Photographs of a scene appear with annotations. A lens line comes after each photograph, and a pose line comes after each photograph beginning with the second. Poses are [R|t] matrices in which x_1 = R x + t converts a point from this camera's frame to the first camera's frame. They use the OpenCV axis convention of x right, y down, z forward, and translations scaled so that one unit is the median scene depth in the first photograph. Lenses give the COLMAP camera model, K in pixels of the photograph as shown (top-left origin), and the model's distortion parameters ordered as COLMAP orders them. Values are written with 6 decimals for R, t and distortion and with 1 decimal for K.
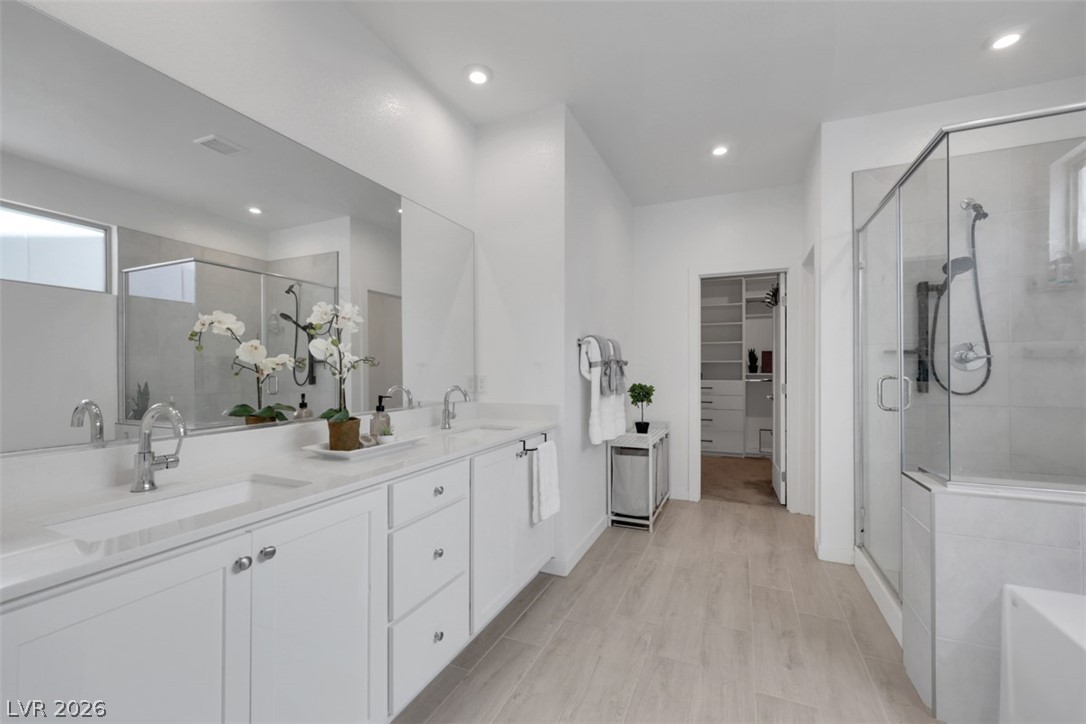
lens RADIAL K [[445.8, 0, 541.5], [0, 445.8, 365.0], [0, 0, 1]] dist [-0.000569, -0.000029]
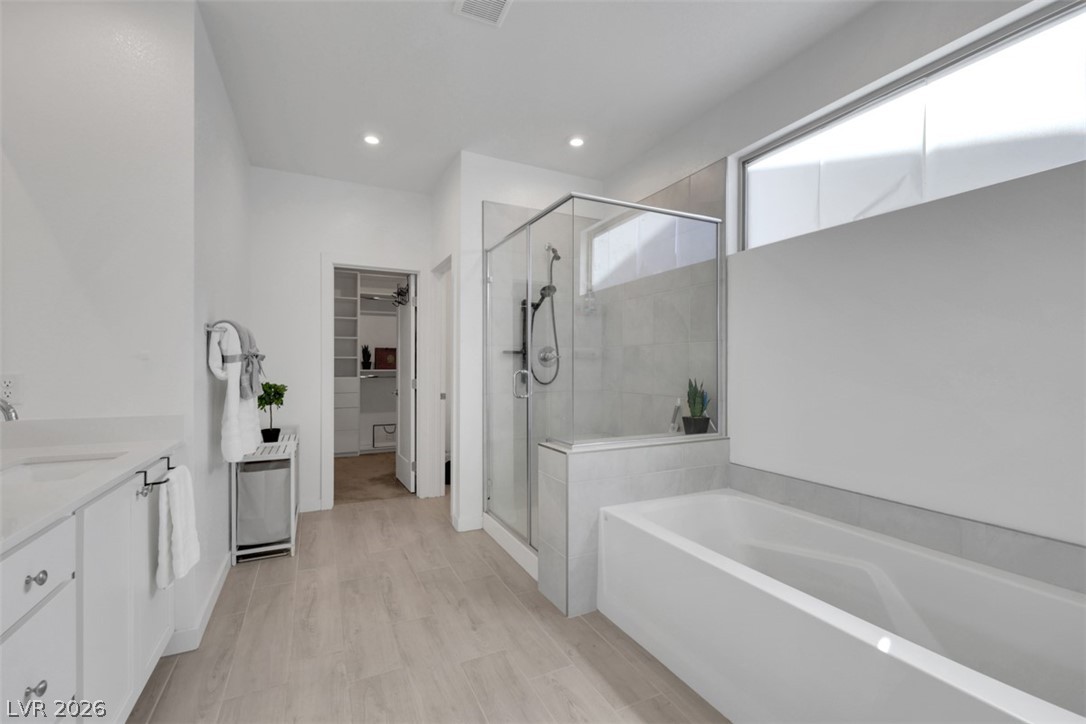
lens RADIAL K [[464.1, 0, 540.2], [0, 464.1, 364.6], [0, 0, 1]] dist [-0.000115, 0.000063]
pose [[0.641977, 0.003560, 0.766715, -0.144571], [-0.008871, 0.999957, 0.002785, 0.001664], [-0.766672, -0.008590, 0.641981, 0.072632]]
